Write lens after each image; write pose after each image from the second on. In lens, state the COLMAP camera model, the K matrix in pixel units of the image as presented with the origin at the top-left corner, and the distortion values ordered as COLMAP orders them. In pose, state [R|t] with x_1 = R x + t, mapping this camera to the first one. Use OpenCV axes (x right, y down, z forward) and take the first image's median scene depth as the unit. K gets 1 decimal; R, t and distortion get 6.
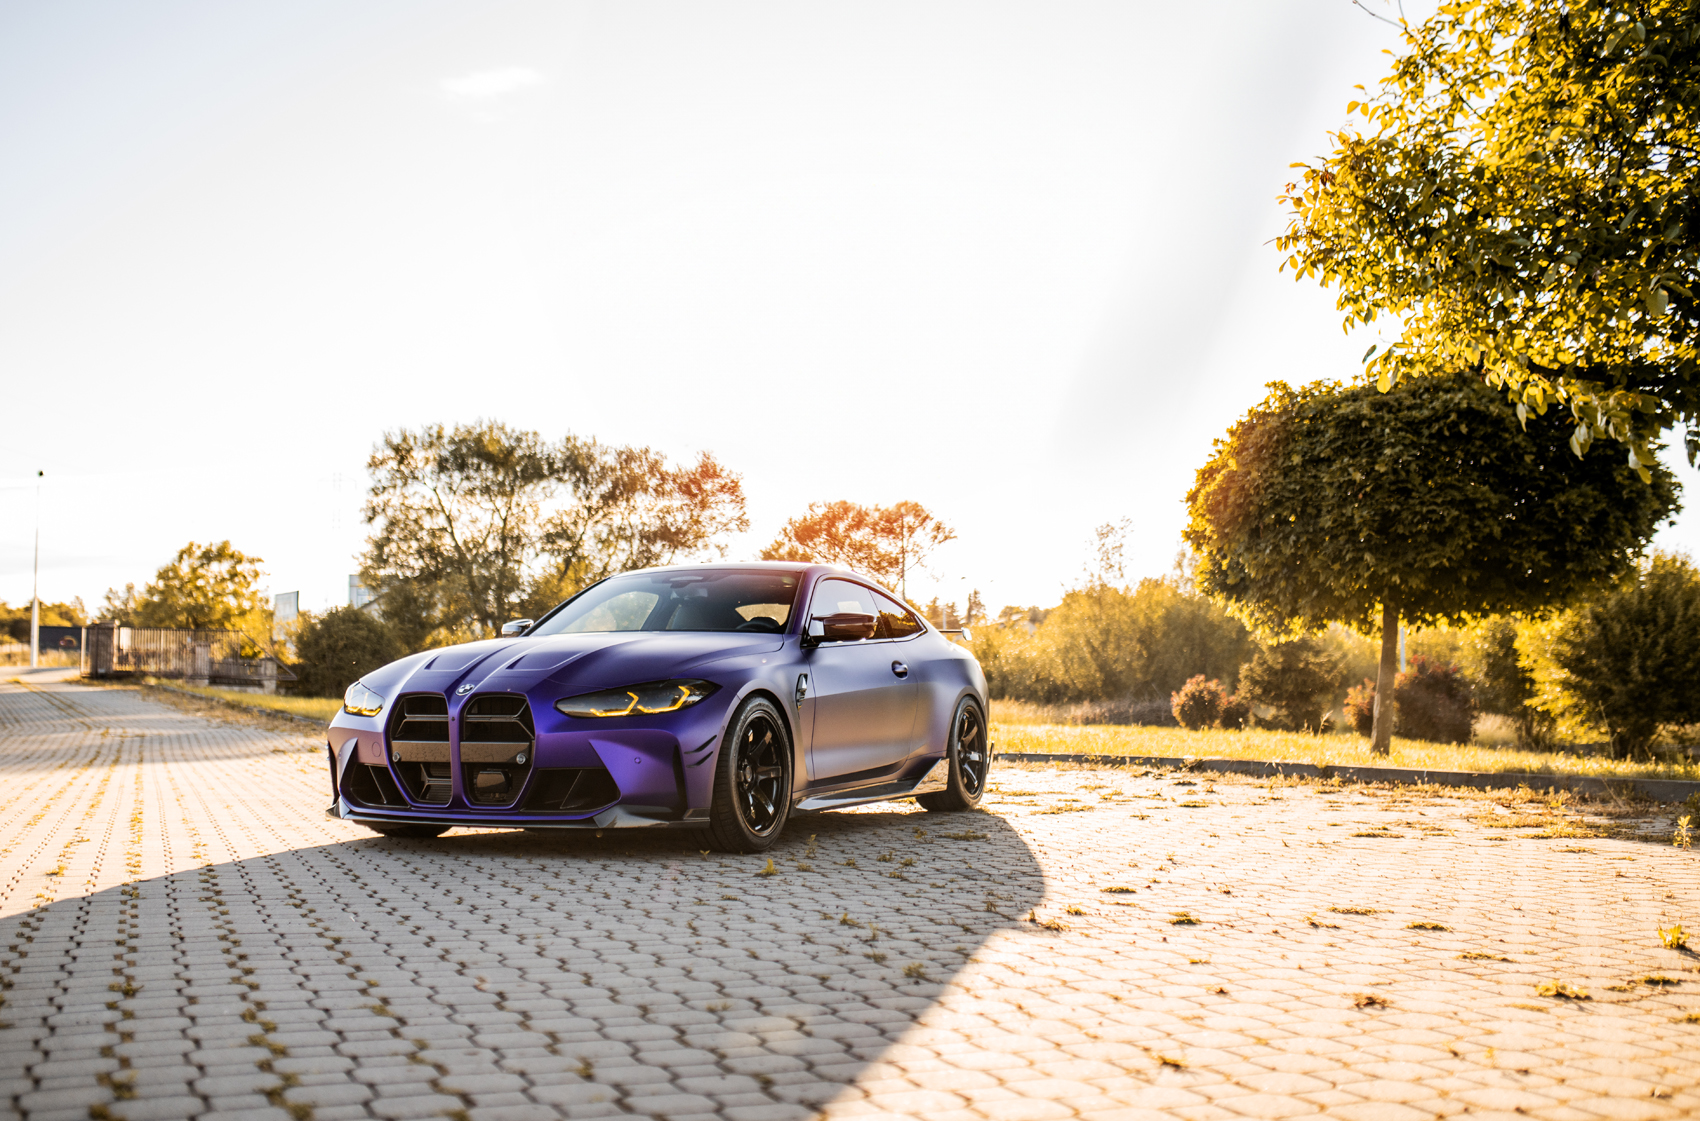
lens RADIAL K [[1634.5, 0, 857.2], [0, 1634.5, 588.0], [0, 0, 1]] dist [-0.003268, -0.003390]
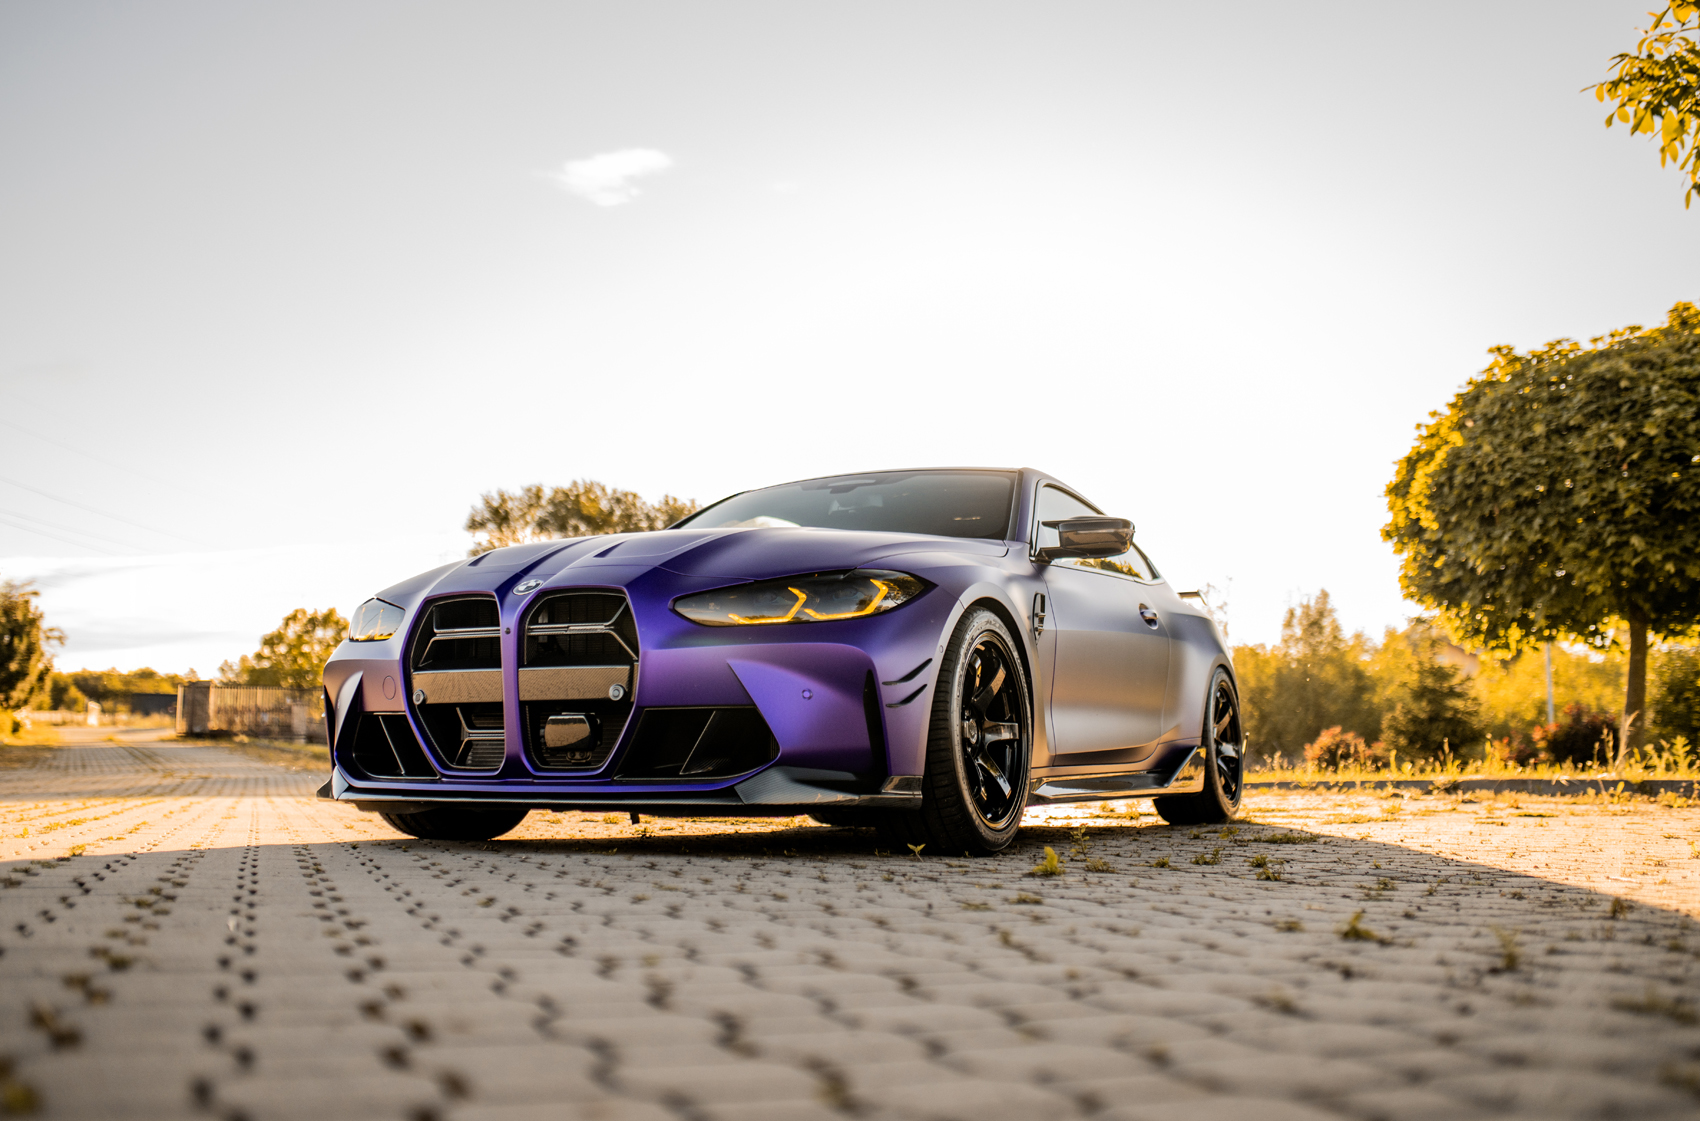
lens RADIAL K [[1646.6, 0, 902.7], [0, 1646.6, 562.4], [0, 0, 1]] dist [-0.008284, -0.011160]
pose [[0.999416, -0.004941, -0.033816, -0.056394], [0.003118, 0.998550, -0.053742, 0.064956], [0.034032, 0.053605, 0.997982, 0.281226]]
